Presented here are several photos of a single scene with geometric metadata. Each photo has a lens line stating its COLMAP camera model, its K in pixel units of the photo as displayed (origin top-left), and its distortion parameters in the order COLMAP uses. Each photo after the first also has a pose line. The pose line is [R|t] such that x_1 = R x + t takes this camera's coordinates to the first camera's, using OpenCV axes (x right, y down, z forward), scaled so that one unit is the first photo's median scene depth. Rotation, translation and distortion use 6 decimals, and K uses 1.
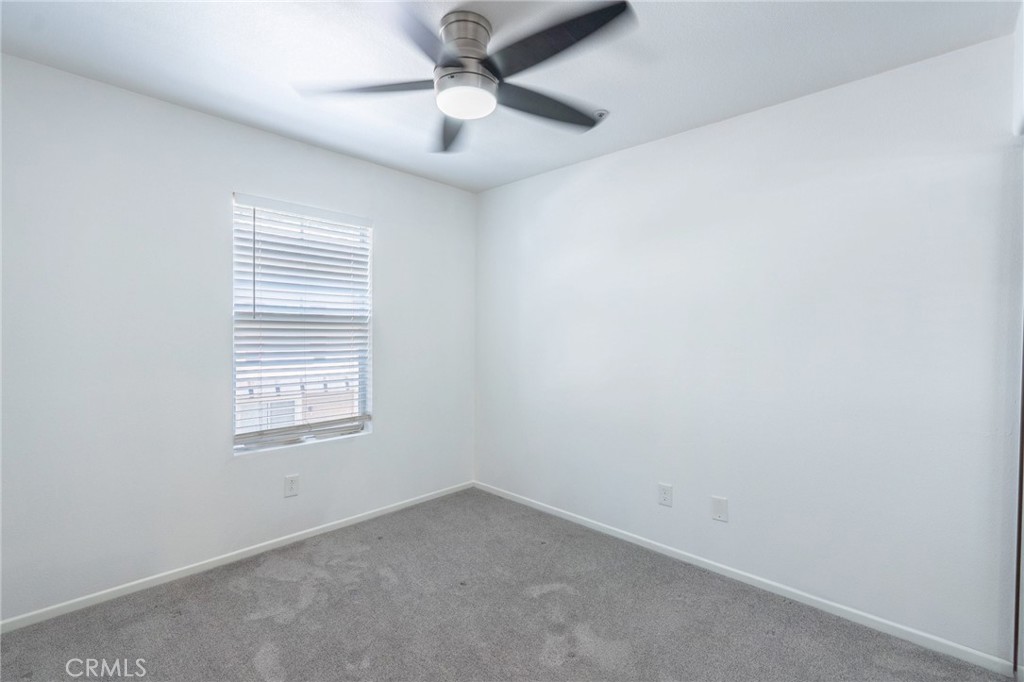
lens RADIAL K [[457.4, 0, 509.7], [0, 457.4, 338.5], [0, 0, 1]] dist [-0.014855, 0.007392]
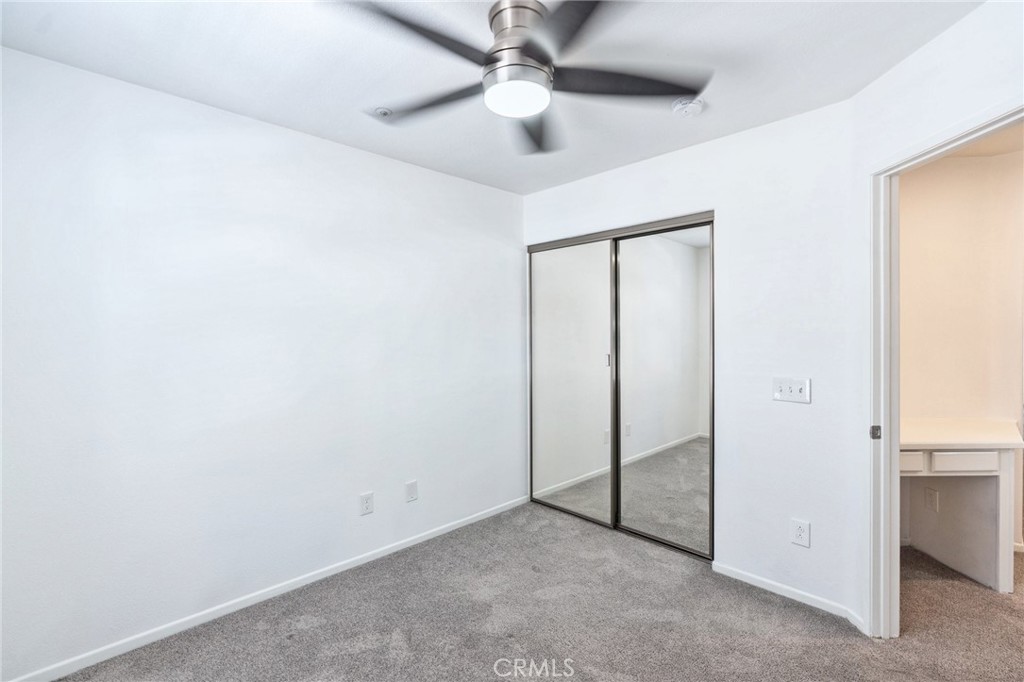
lens RADIAL K [[457.4, 0, 509.7], [0, 457.4, 338.5], [0, 0, 1]] dist [-0.014855, 0.007392]
pose [[0.043674, -0.020010, 0.998845, -0.707353], [0.022362, 0.999568, 0.019047, -0.039984], [-0.998796, 0.021505, 0.044103, 0.685108]]
